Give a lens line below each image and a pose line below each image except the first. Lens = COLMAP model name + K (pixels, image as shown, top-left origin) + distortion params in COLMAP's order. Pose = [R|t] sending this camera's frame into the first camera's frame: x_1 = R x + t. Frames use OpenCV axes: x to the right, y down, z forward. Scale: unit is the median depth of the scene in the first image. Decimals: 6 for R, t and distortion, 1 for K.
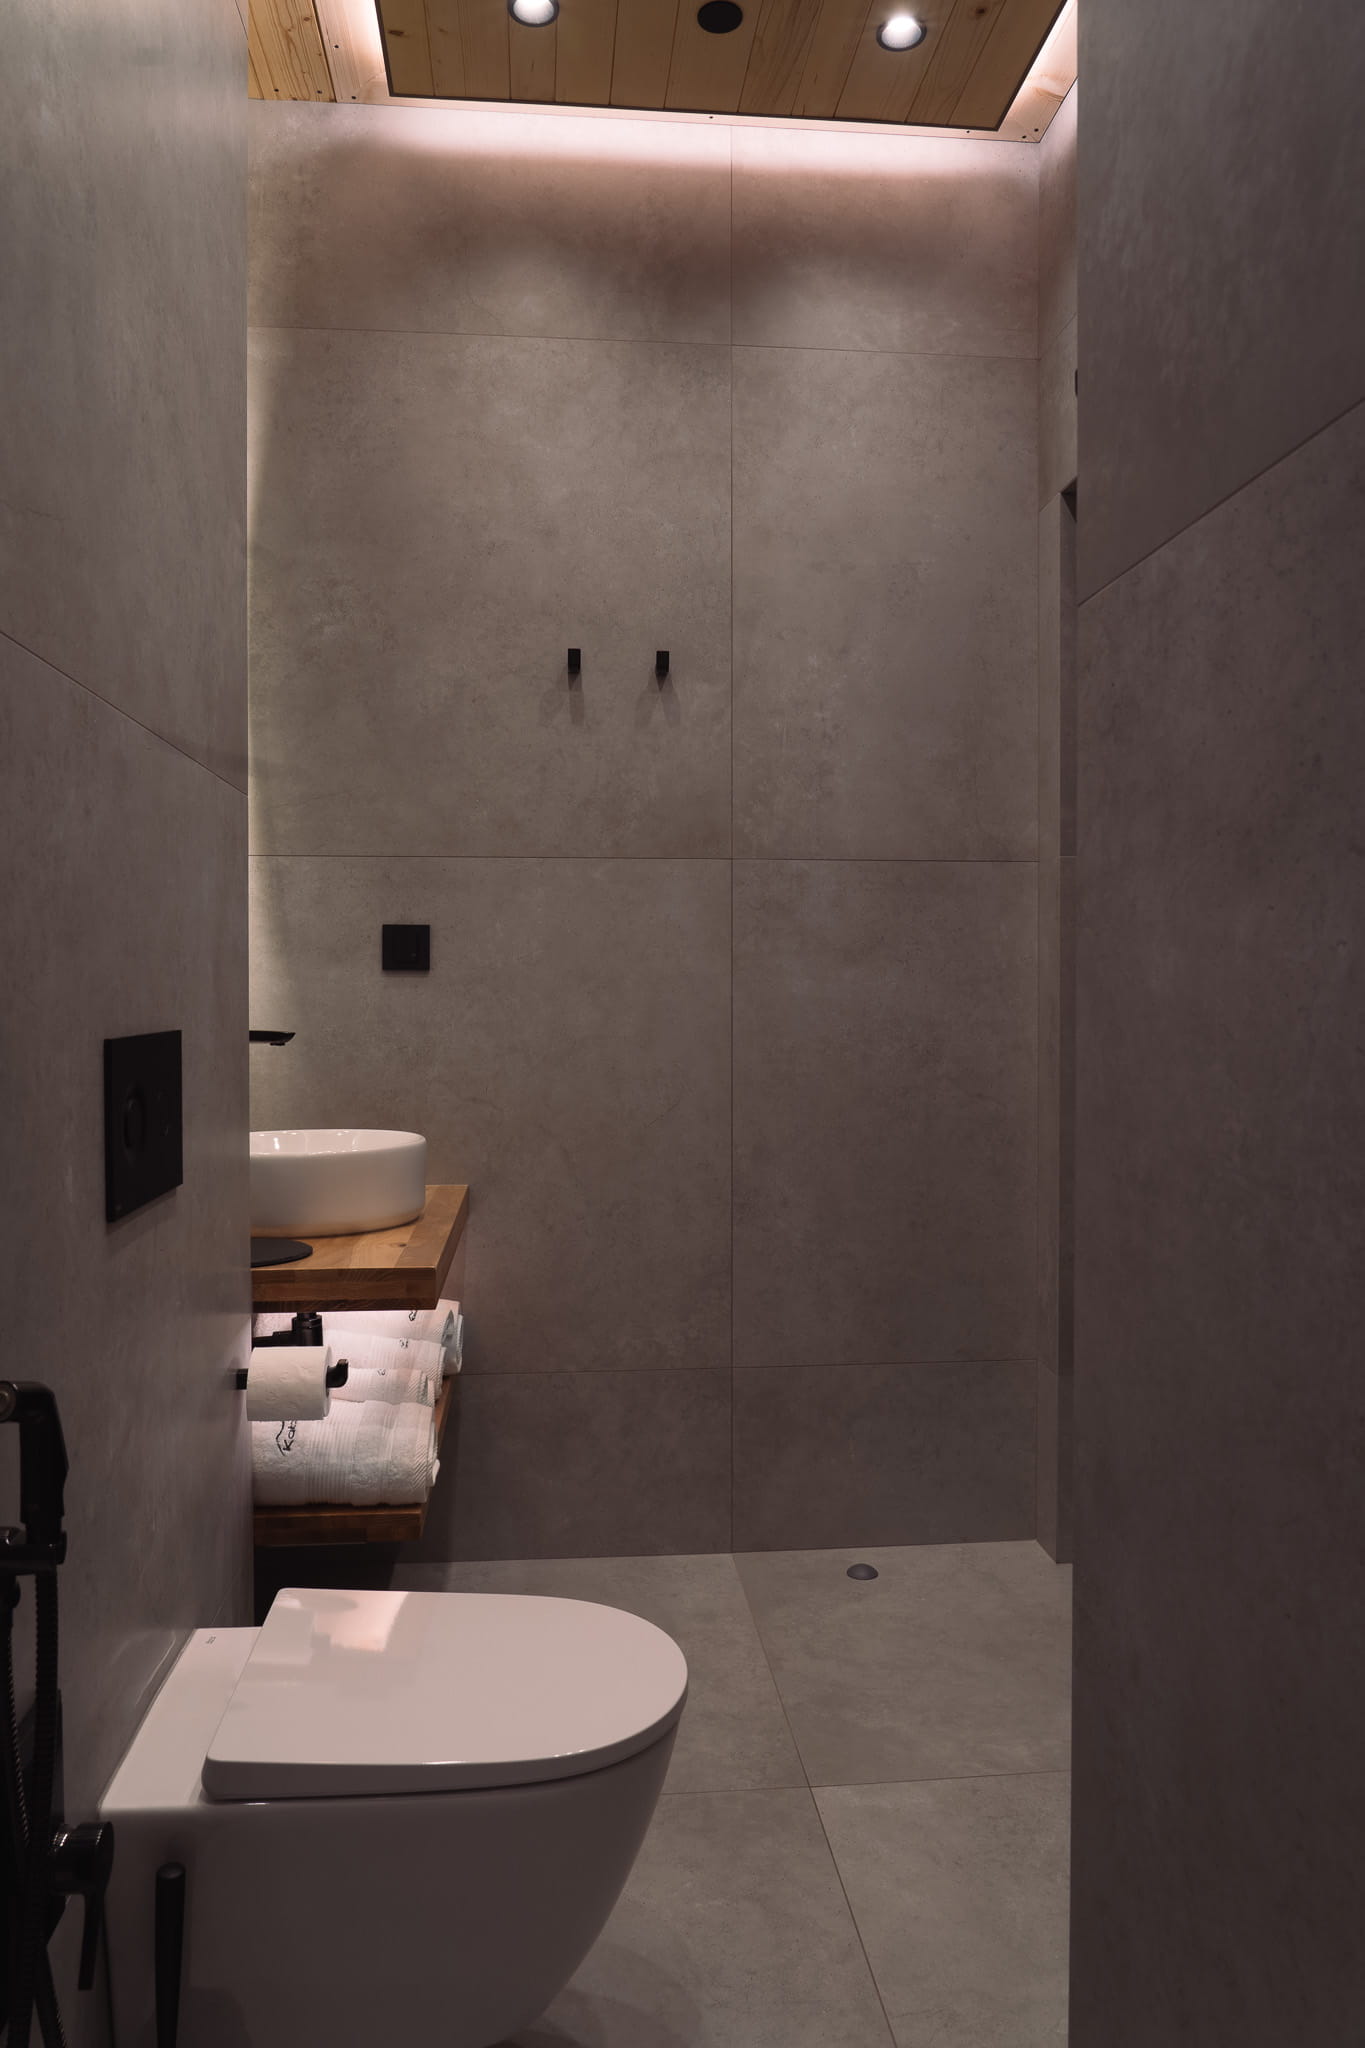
lens RADIAL K [[1371.9, 0, 682.5], [0, 1371.9, 1024.0], [0, 0, 1]] dist [-0.031801, 0.003941]
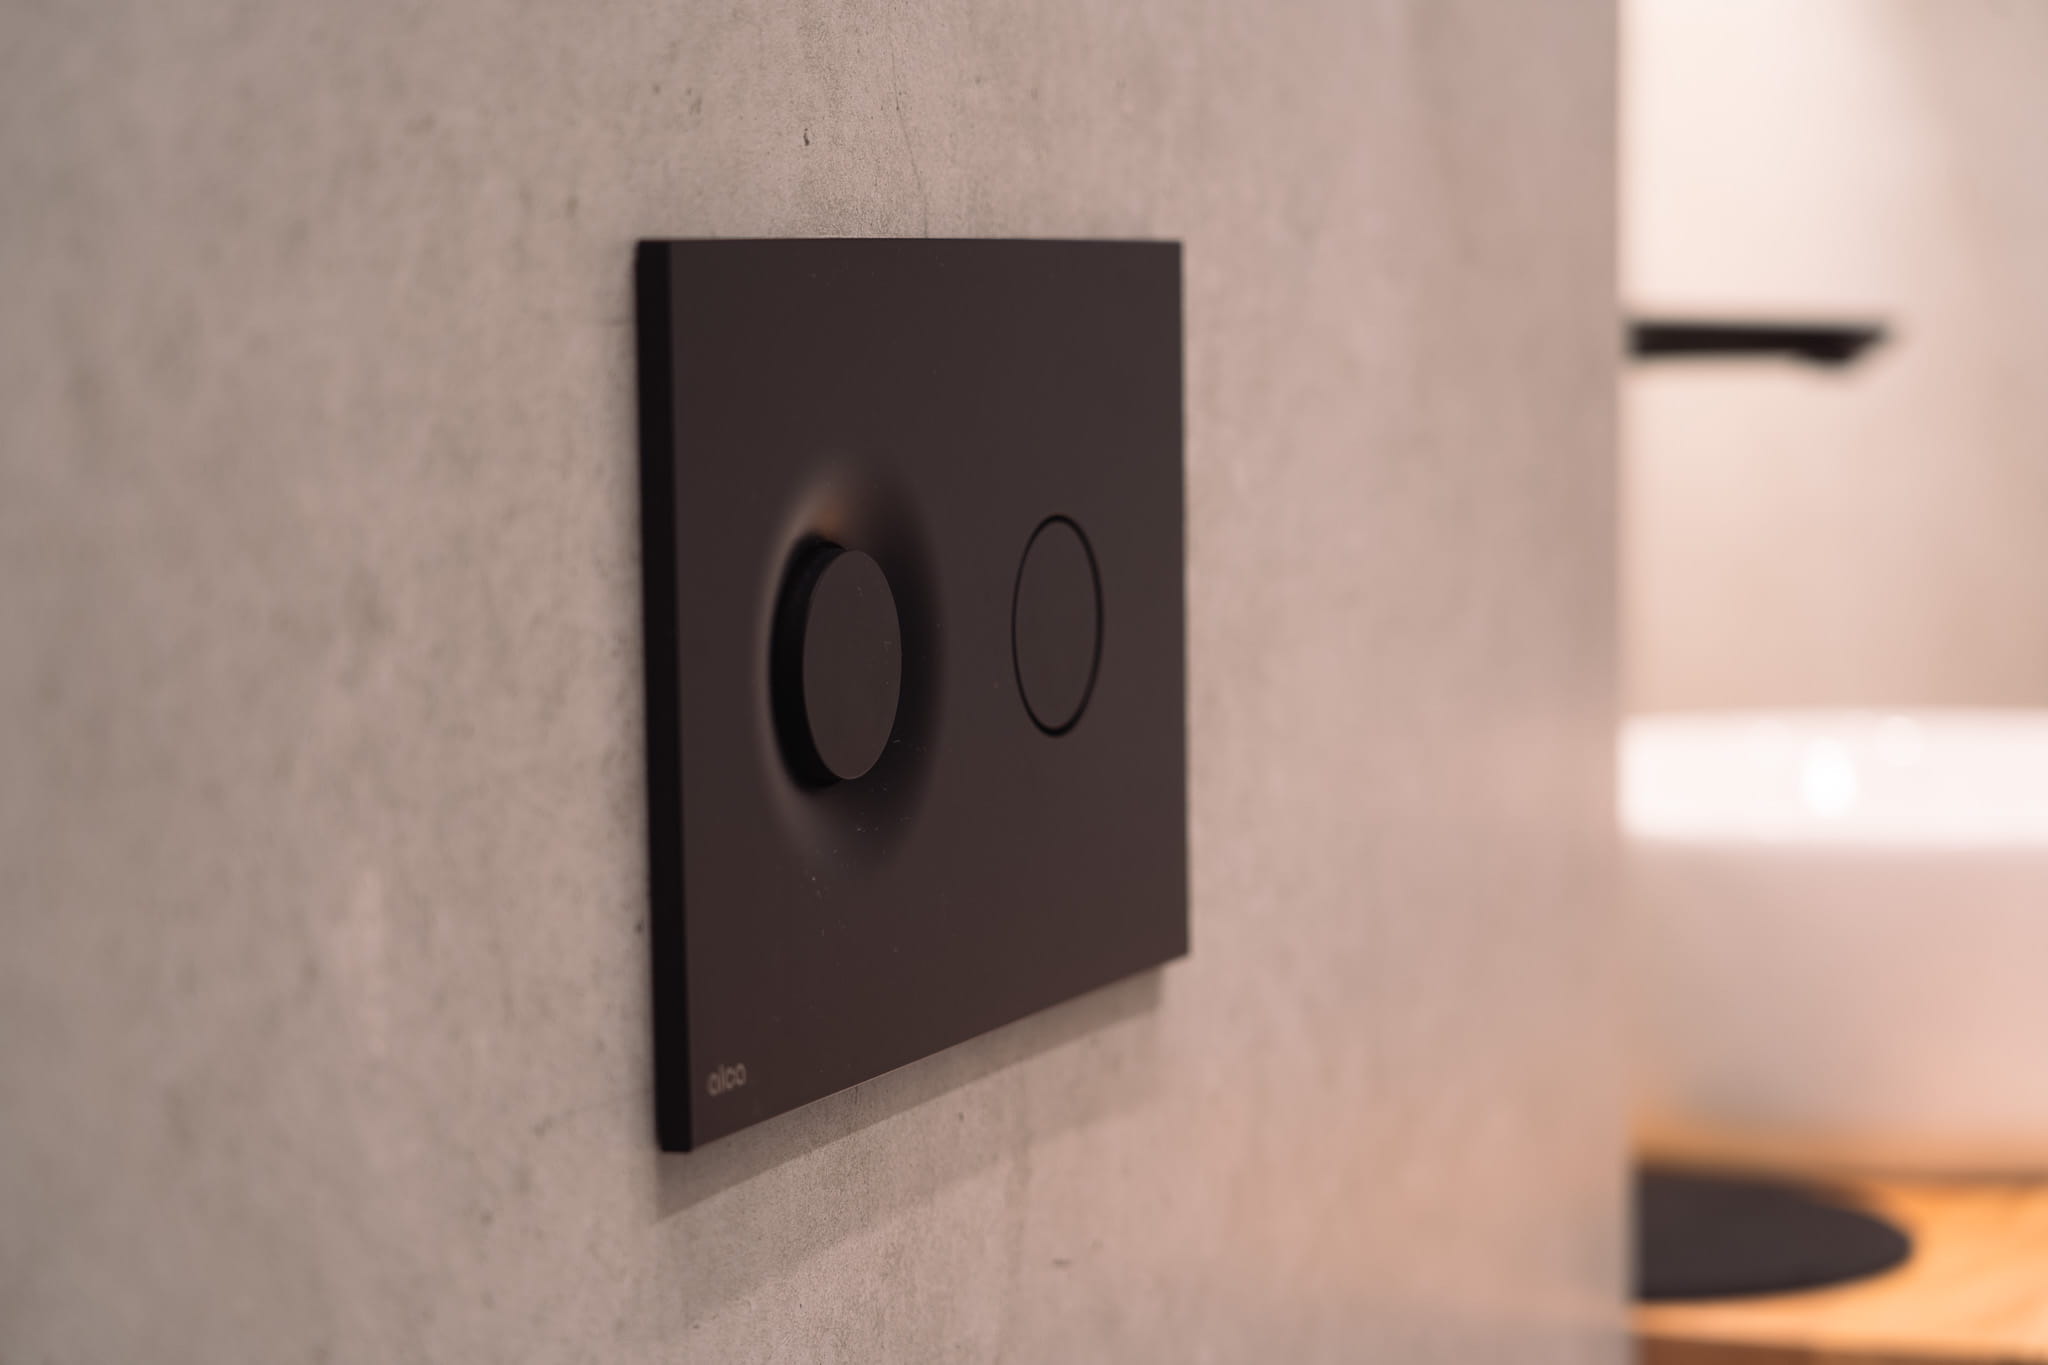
lens RADIAL K [[1371.9, 0, 1024.0], [0, 1371.9, 682.5], [0, 0, 1]] dist [-0.031801, 0.003941]
pose [[0.621971, 0.017465, -0.782846, -0.221317], [0.026514, 0.998708, 0.043346, 0.065886], [0.782591, -0.047716, 0.620704, 0.877677]]
